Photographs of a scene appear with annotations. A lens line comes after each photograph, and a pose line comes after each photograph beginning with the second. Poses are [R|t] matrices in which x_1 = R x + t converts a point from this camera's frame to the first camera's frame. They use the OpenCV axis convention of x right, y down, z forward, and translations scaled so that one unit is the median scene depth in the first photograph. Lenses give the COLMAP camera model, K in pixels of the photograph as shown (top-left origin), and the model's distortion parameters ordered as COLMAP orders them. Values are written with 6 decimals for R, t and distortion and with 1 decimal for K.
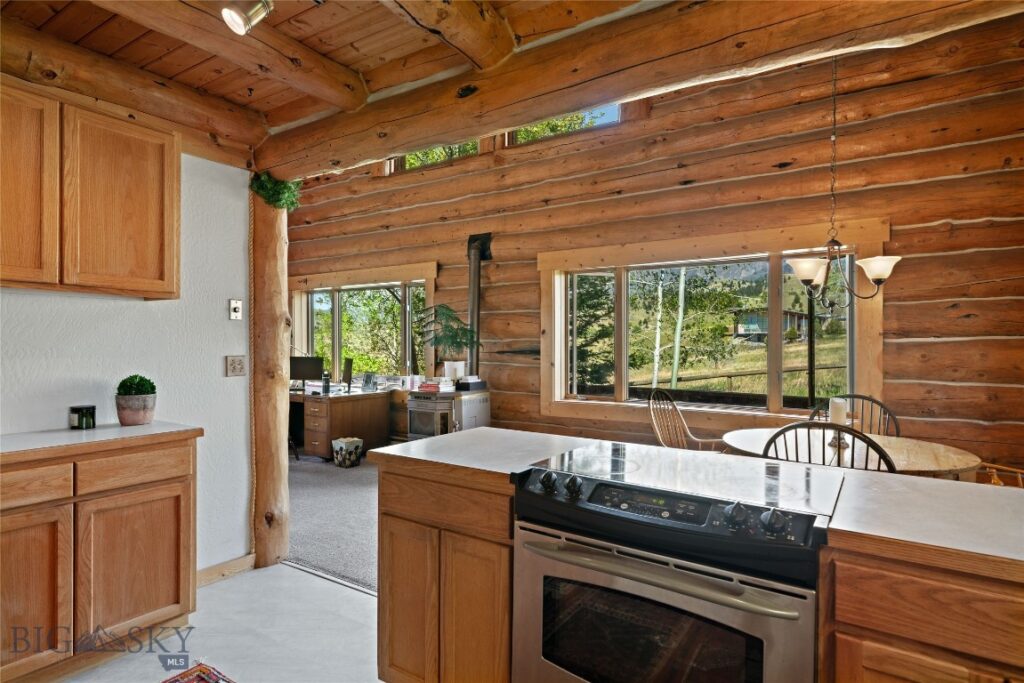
lens RADIAL K [[561.1, 0, 512.0], [0, 561.1, 341.5], [0, 0, 1]] dist [0.000381, -0.000557]
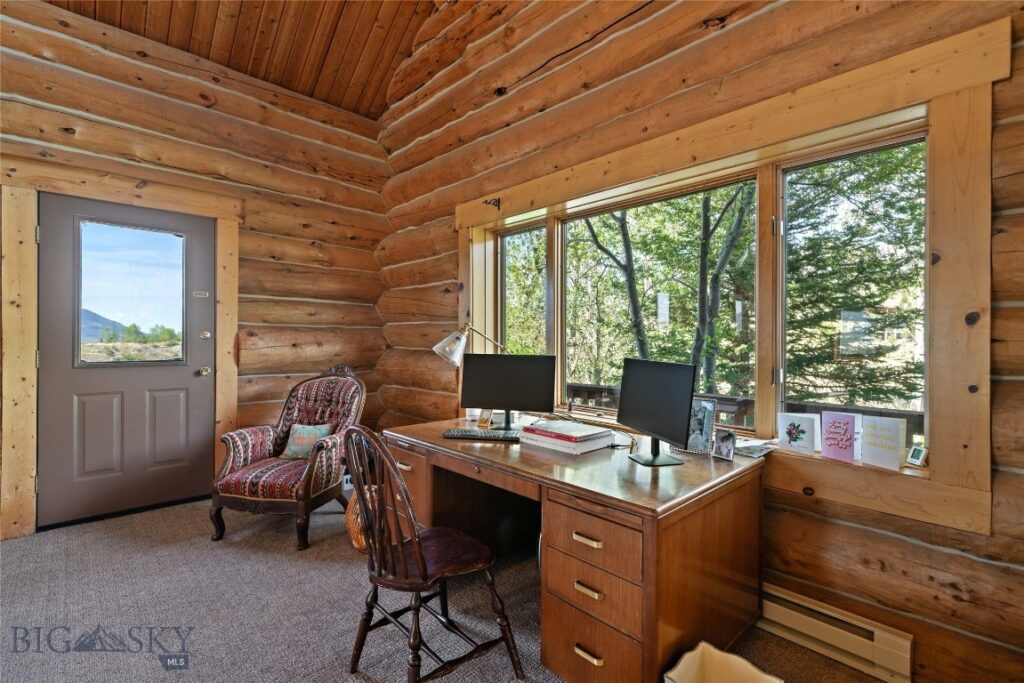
lens RADIAL K [[459.2, 0, 492.6], [0, 459.2, 341.0], [0, 0, 1]] dist [0.001313, 0.000148]
pose [[0.968894, 0.005339, -0.247417, -0.710008], [-0.004740, 0.999984, 0.003017, 0.037284], [0.247430, -0.001751, 0.968904, 1.582411]]
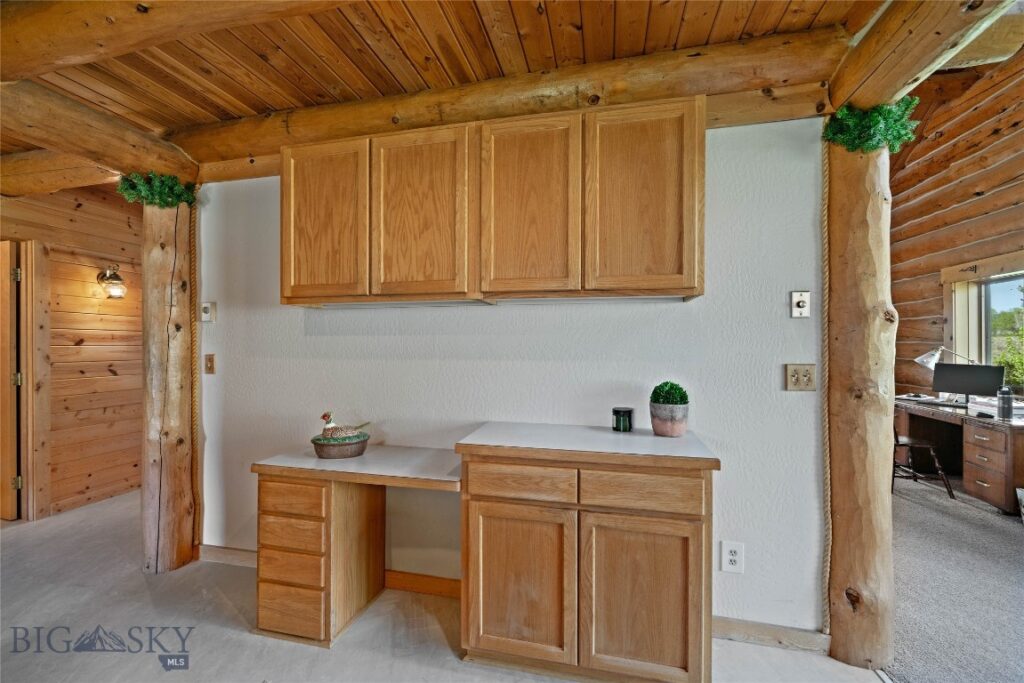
lens RADIAL K [[416.7, 0, 511.5], [0, 416.7, 345.3], [0, 0, 1]] dist [0.000279, 0.000500]
pose [[0.343404, 0.000217, -0.939188, -0.104777], [0.000907, 0.999999, 0.000563, -0.001336], [0.939187, -0.001045, 0.343403, 0.491746]]
